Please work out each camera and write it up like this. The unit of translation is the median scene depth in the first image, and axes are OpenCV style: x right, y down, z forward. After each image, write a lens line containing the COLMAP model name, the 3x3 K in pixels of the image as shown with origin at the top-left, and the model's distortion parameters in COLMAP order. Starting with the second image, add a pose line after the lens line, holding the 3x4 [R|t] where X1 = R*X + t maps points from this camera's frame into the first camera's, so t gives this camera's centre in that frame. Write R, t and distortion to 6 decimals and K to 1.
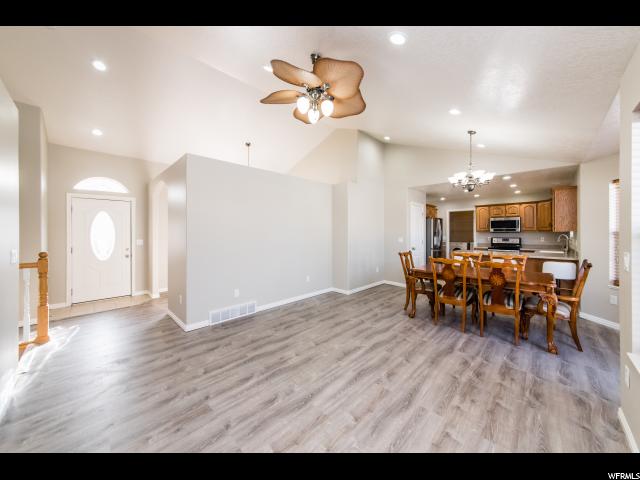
lens RADIAL K [[230.2, 0, 320.0], [0, 230.2, 236.7], [0, 0, 1]] dist [0.009430, -0.000026]
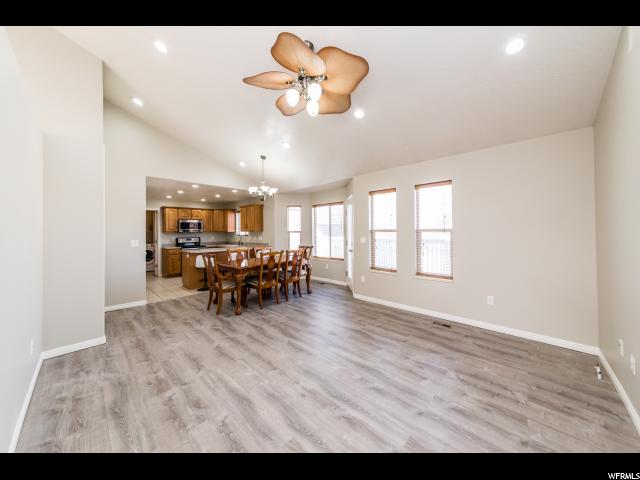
lens RADIAL K [[230.2, 0, 327.5], [0, 230.2, 227.5], [0, 0, 1]] dist [0.009430, -0.000026]
pose [[-0.049922, 0.023813, 0.998469, -0.669268], [0.028853, 0.999333, -0.022391, -0.000133], [-0.998336, 0.027692, -0.050576, 0.675497]]
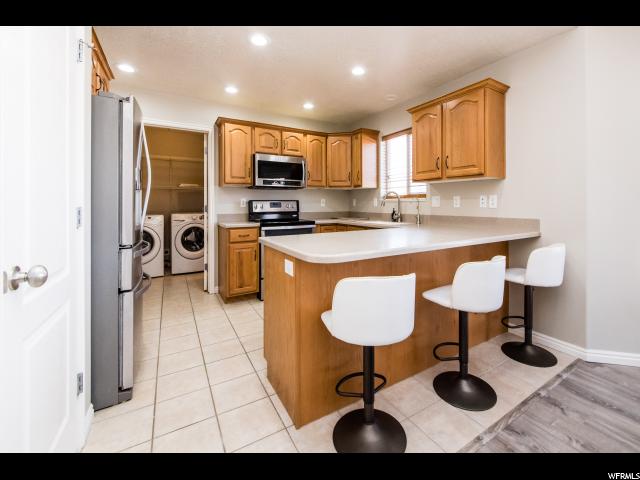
lens RADIAL K [[278.4, 0, 345.1], [0, 278.4, 203.6], [0, 0, 1]] dist [0.012919, -0.000186]
pose [[0.206024, 0.012316, 0.978469, 0.485256], [0.014820, 0.999767, -0.015704, 0.040409], [-0.978435, 0.017737, 0.205794, 1.337110]]
